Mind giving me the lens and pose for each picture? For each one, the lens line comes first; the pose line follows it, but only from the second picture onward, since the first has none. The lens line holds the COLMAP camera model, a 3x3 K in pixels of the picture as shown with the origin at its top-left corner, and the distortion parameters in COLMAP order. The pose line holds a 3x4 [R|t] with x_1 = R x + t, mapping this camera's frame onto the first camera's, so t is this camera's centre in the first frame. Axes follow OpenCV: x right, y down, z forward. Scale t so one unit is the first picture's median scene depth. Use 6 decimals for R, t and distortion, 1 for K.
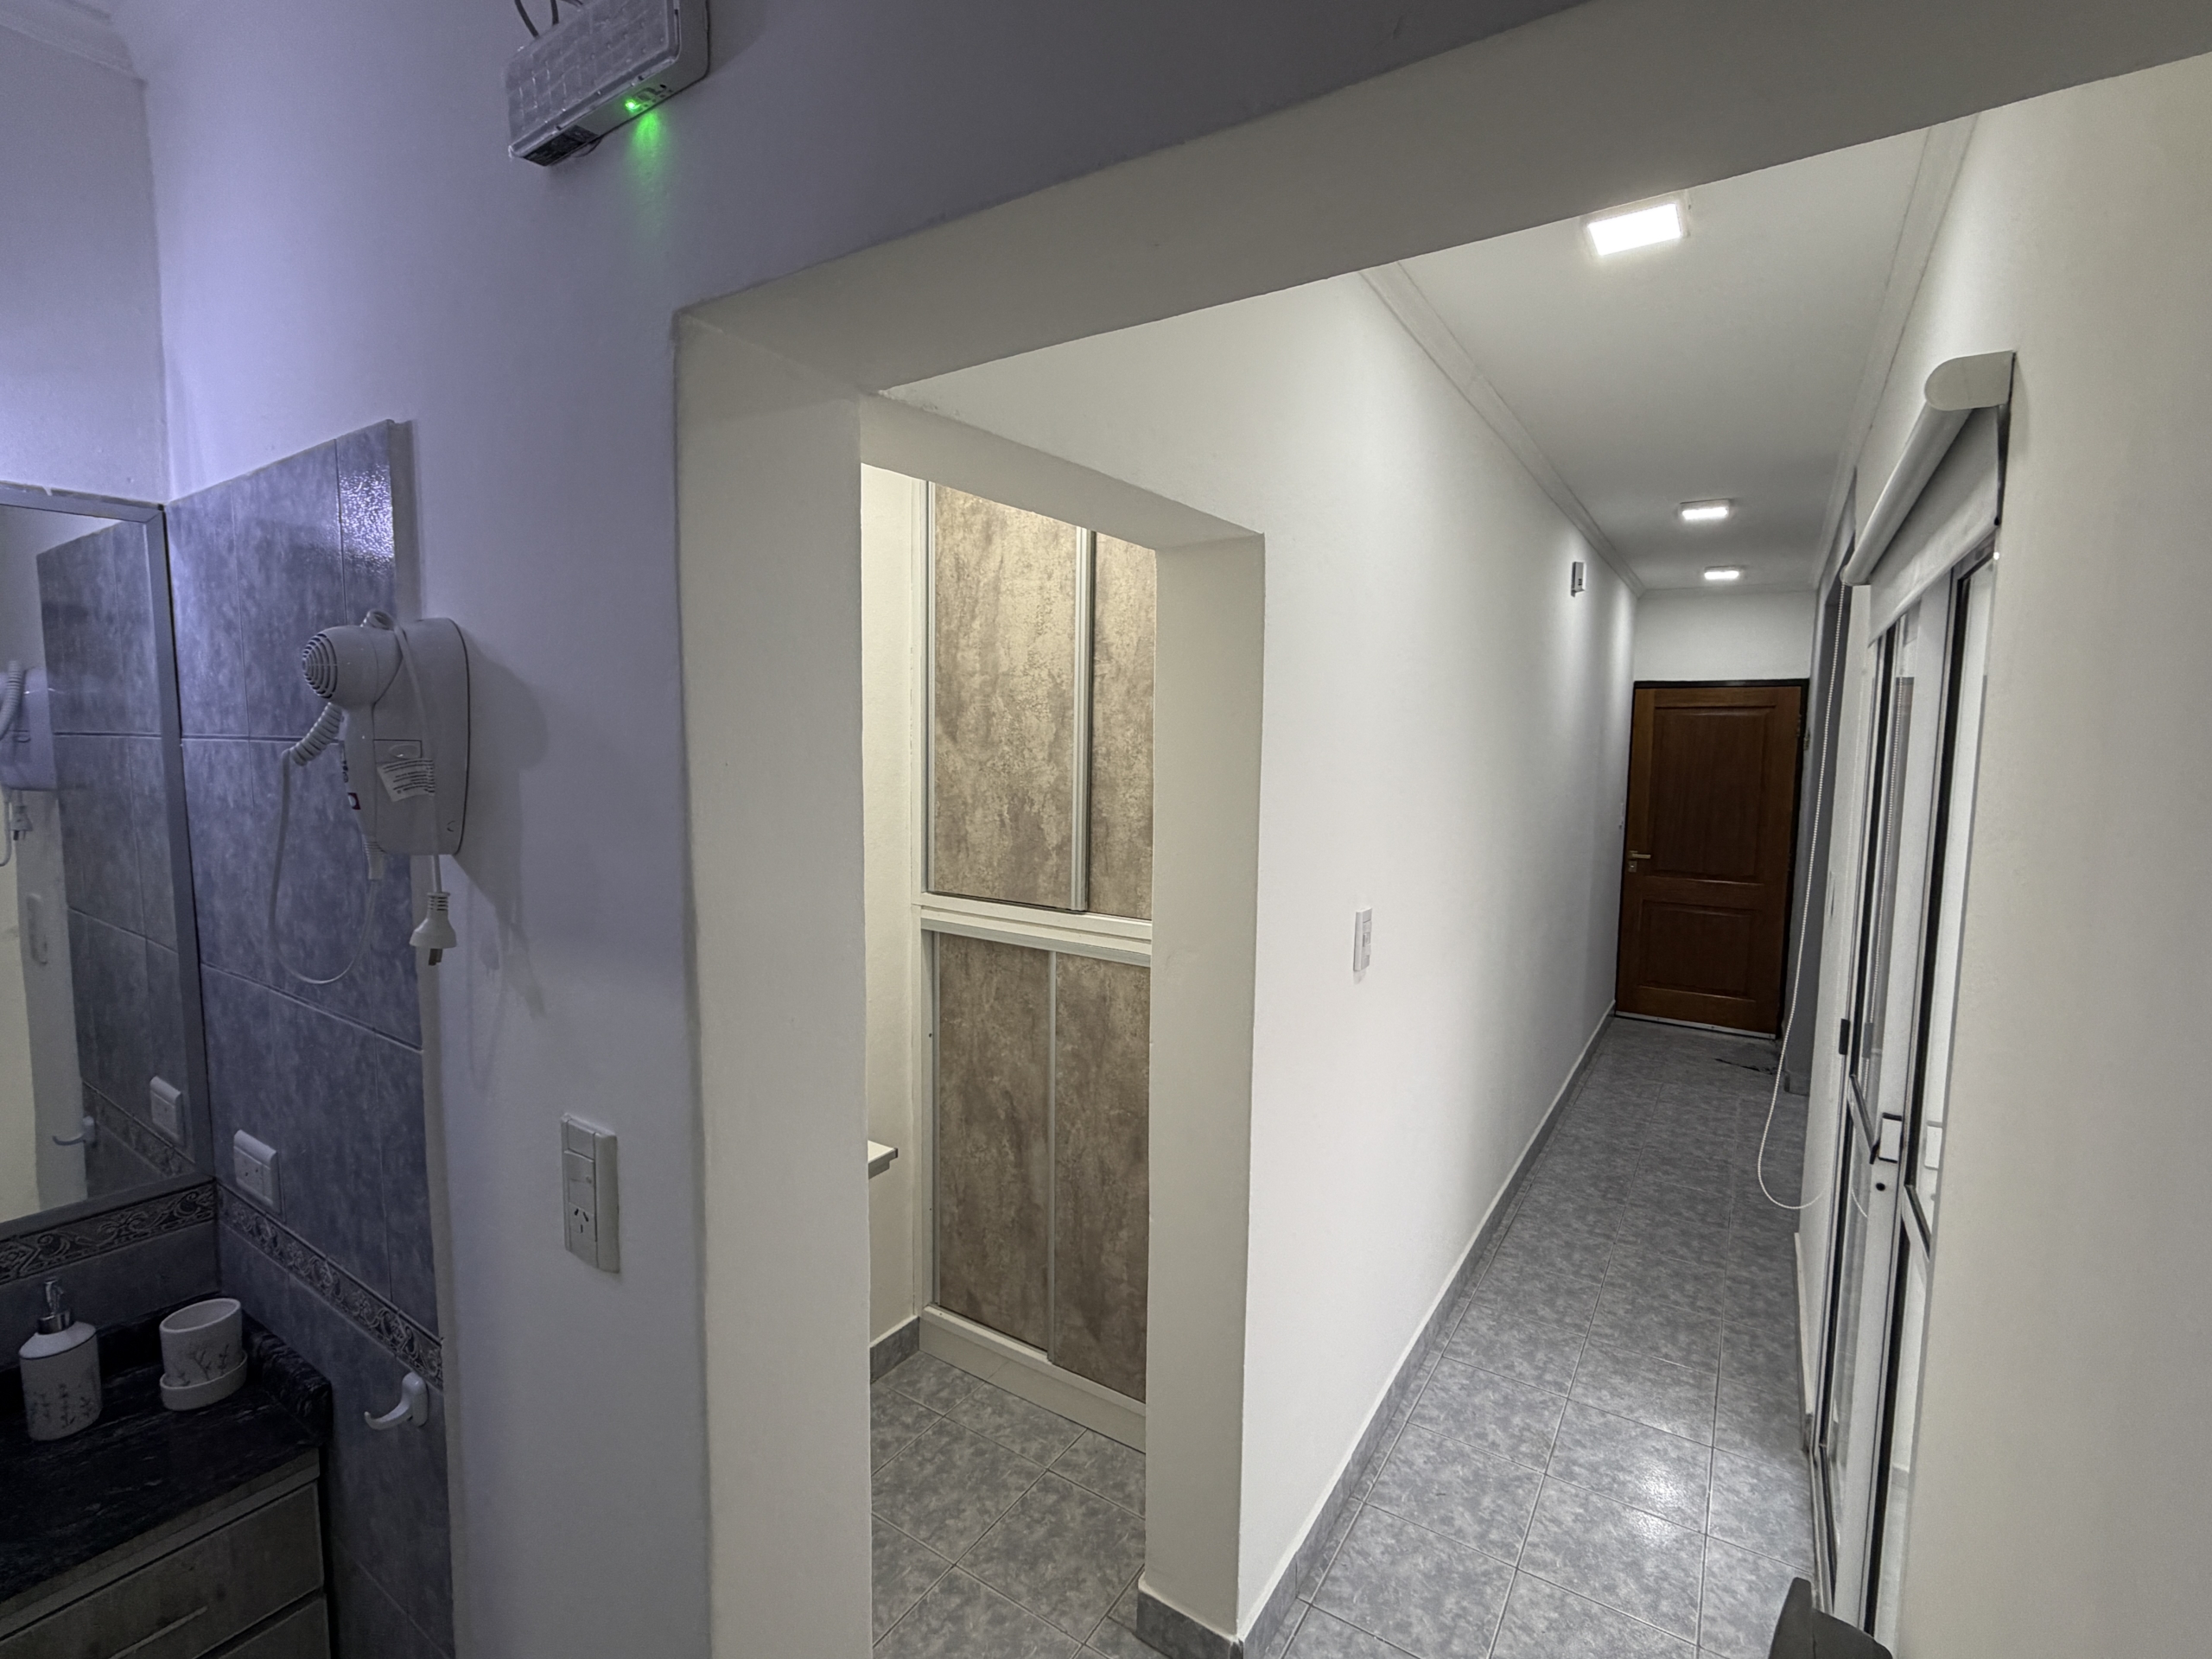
lens RADIAL K [[1007.2, 0, 1106.0], [0, 1007.2, 829.5], [0, 0, 1]] dist [-0.000927, -0.000271]
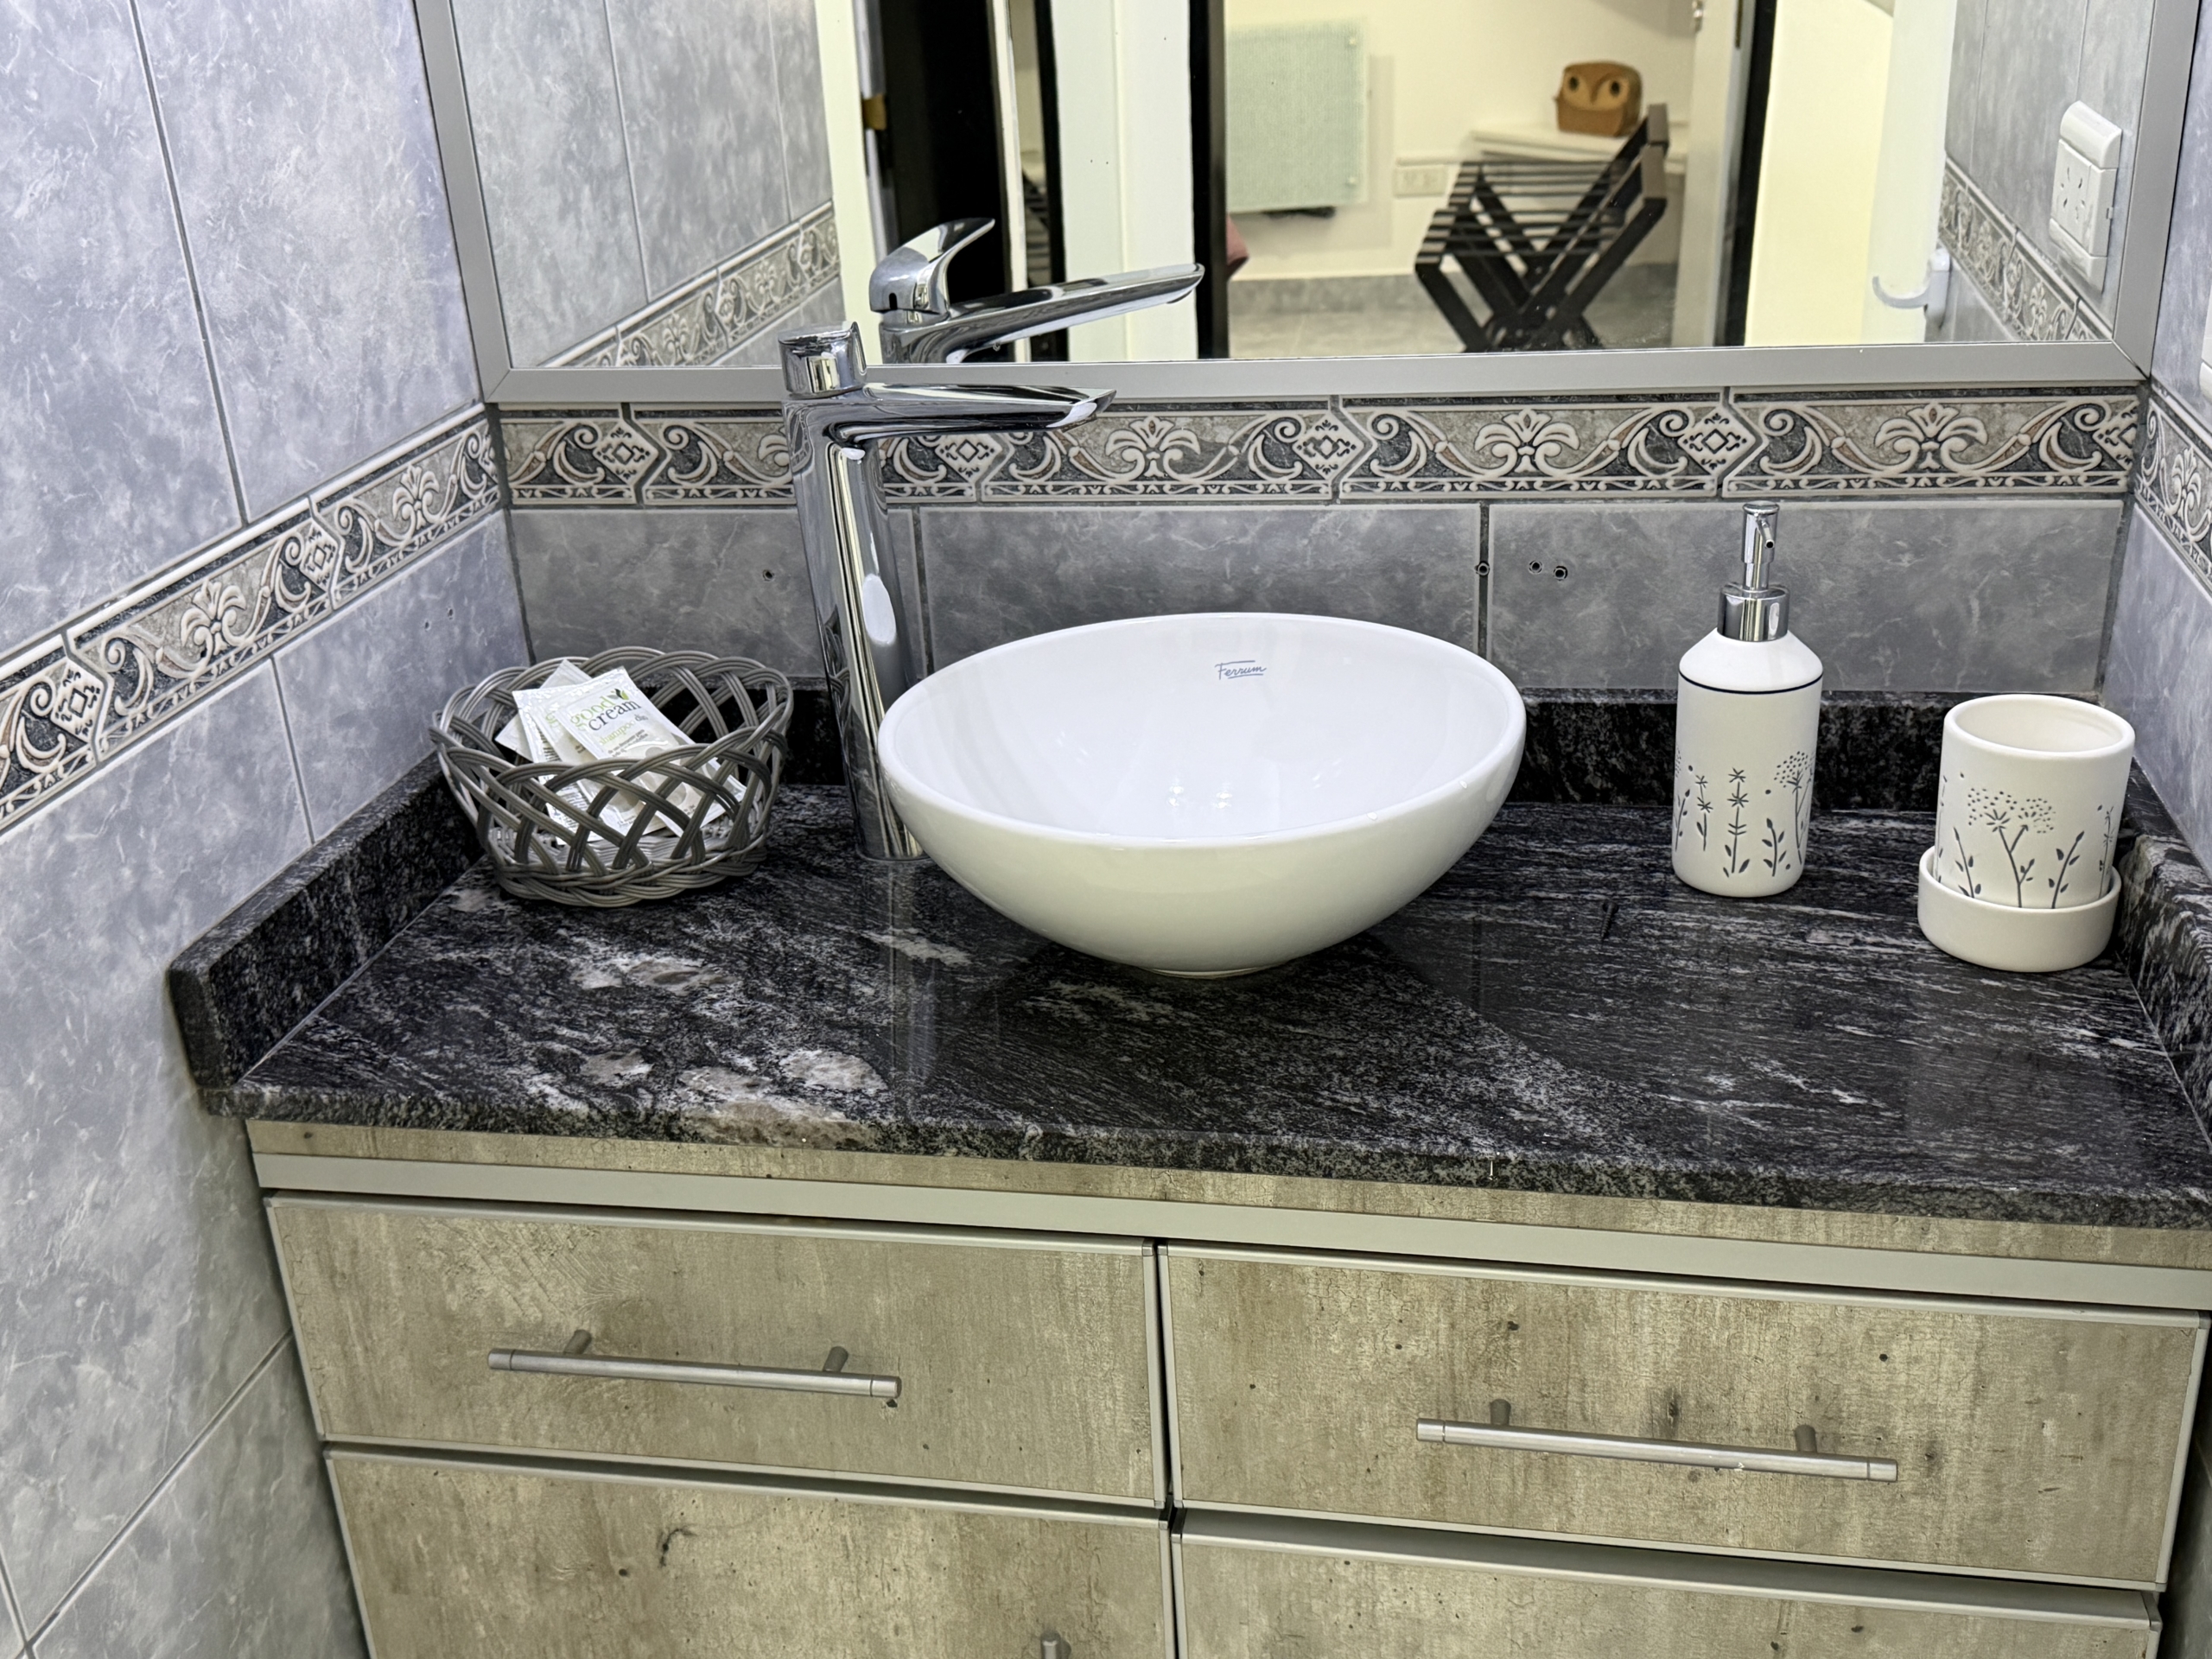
lens RADIAL K [[2266.4, 0, 1106.0], [0, 2266.4, 829.5], [0, 0, 1]] dist [0.135774, -0.280149]
pose [[0.387296, 0.345836, -0.854634, -0.342850], [-0.032519, 0.931527, 0.362215, 0.244688], [0.921382, -0.112493, 0.372023, 0.414765]]
